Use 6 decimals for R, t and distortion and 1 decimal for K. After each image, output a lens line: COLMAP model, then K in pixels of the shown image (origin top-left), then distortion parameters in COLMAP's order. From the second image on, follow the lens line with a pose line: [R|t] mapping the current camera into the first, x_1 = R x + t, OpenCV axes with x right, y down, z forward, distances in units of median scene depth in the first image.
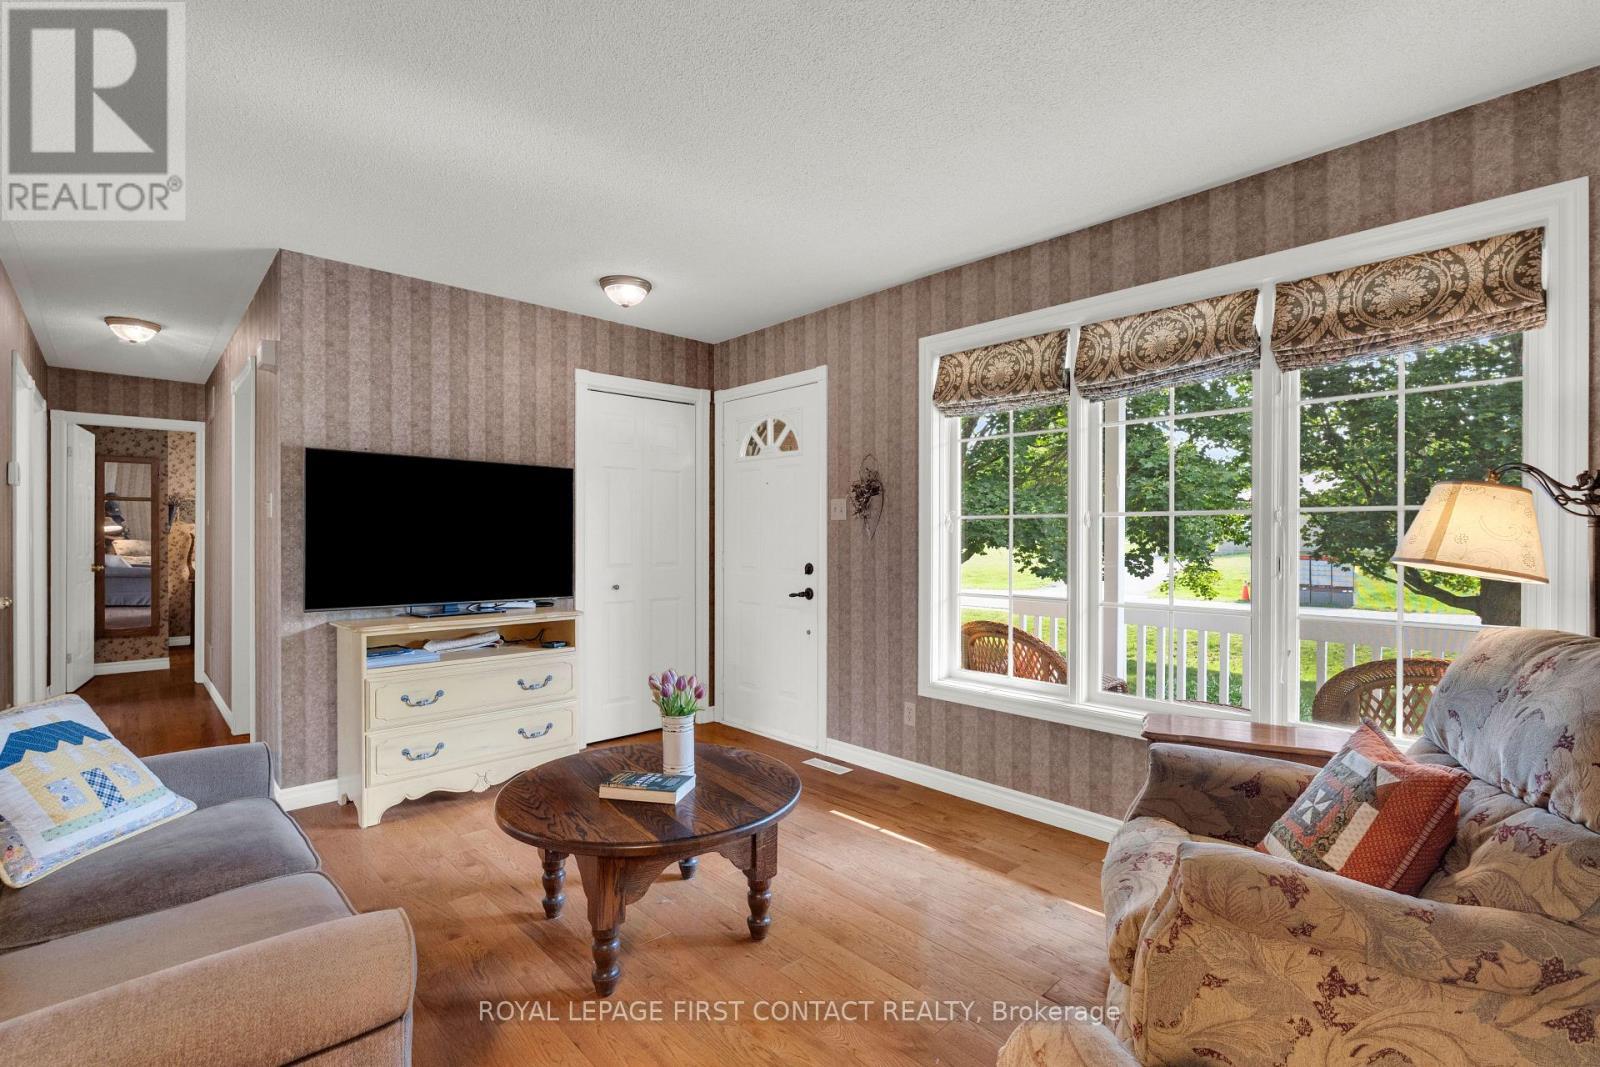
lens RADIAL K [[722.0, 0, 790.0], [0, 722.0, 536.2], [0, 0, 1]] dist [-0.004040, 0.000794]
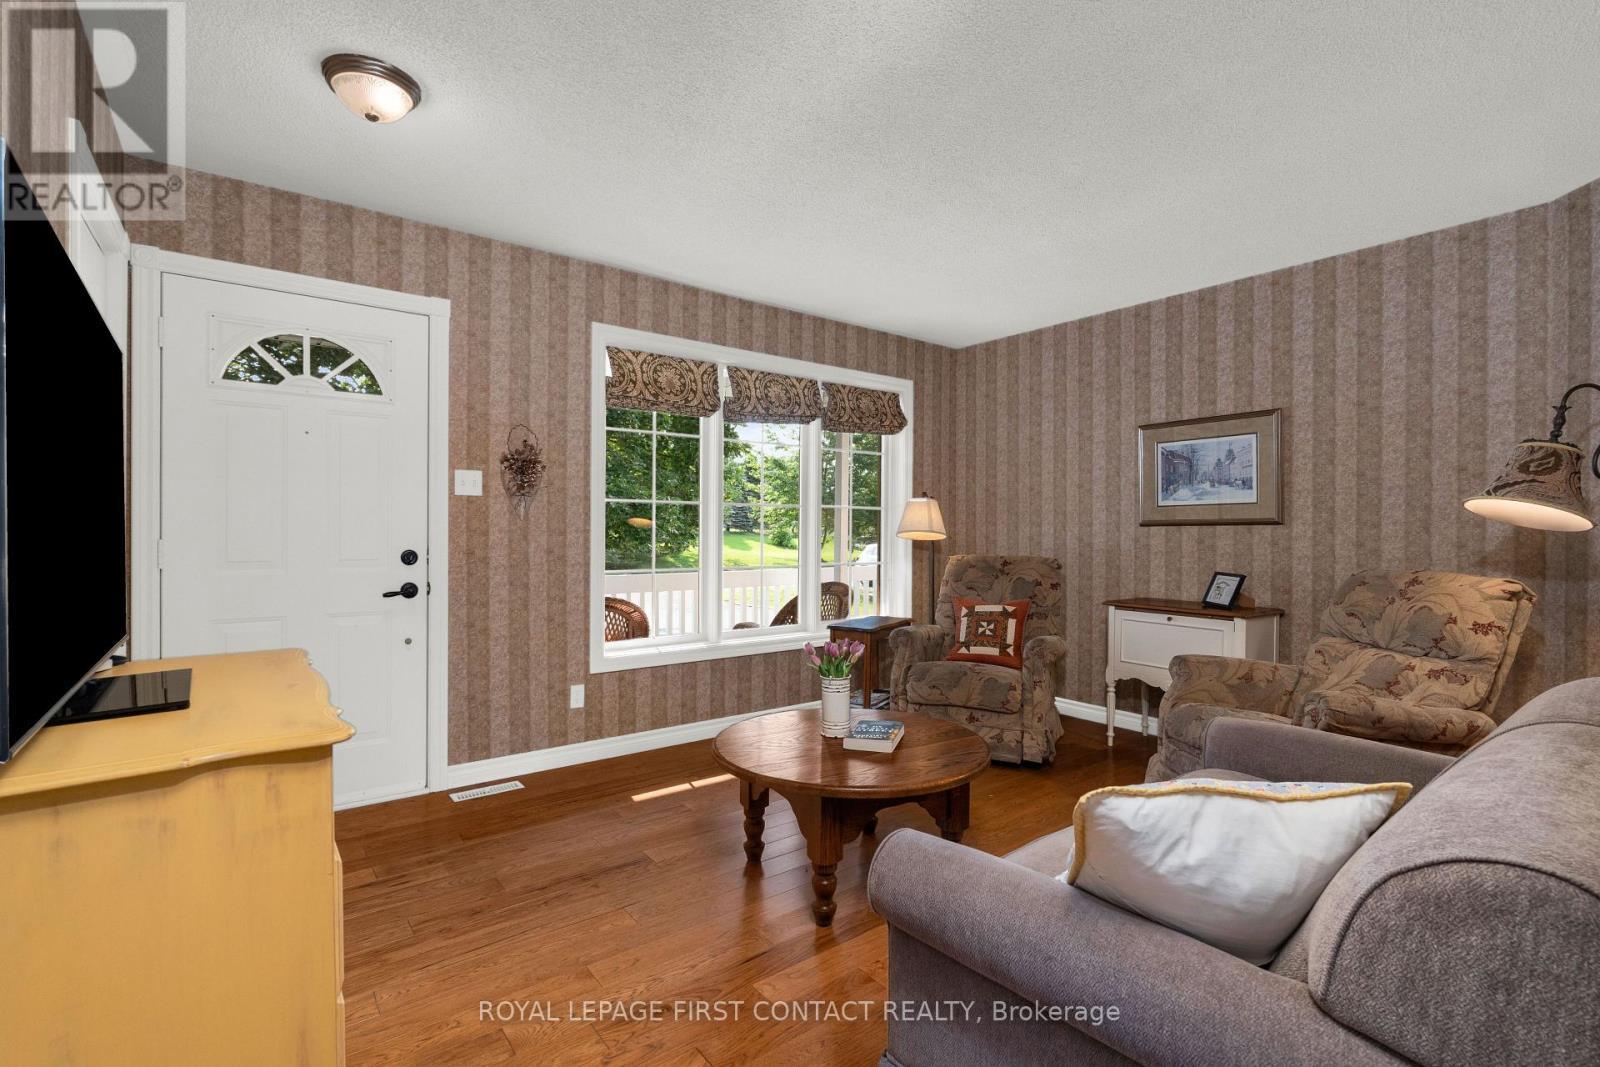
lens RADIAL K [[722.0, 0, 793.0], [0, 722.0, 530.9], [0, 0, 1]] dist [-0.004040, 0.000794]
pose [[0.110973, 0.001856, 0.993822, -0.763584], [-0.002702, 0.999995, -0.001566, 0.019606], [-0.993820, -0.002512, 0.110977, 0.579405]]
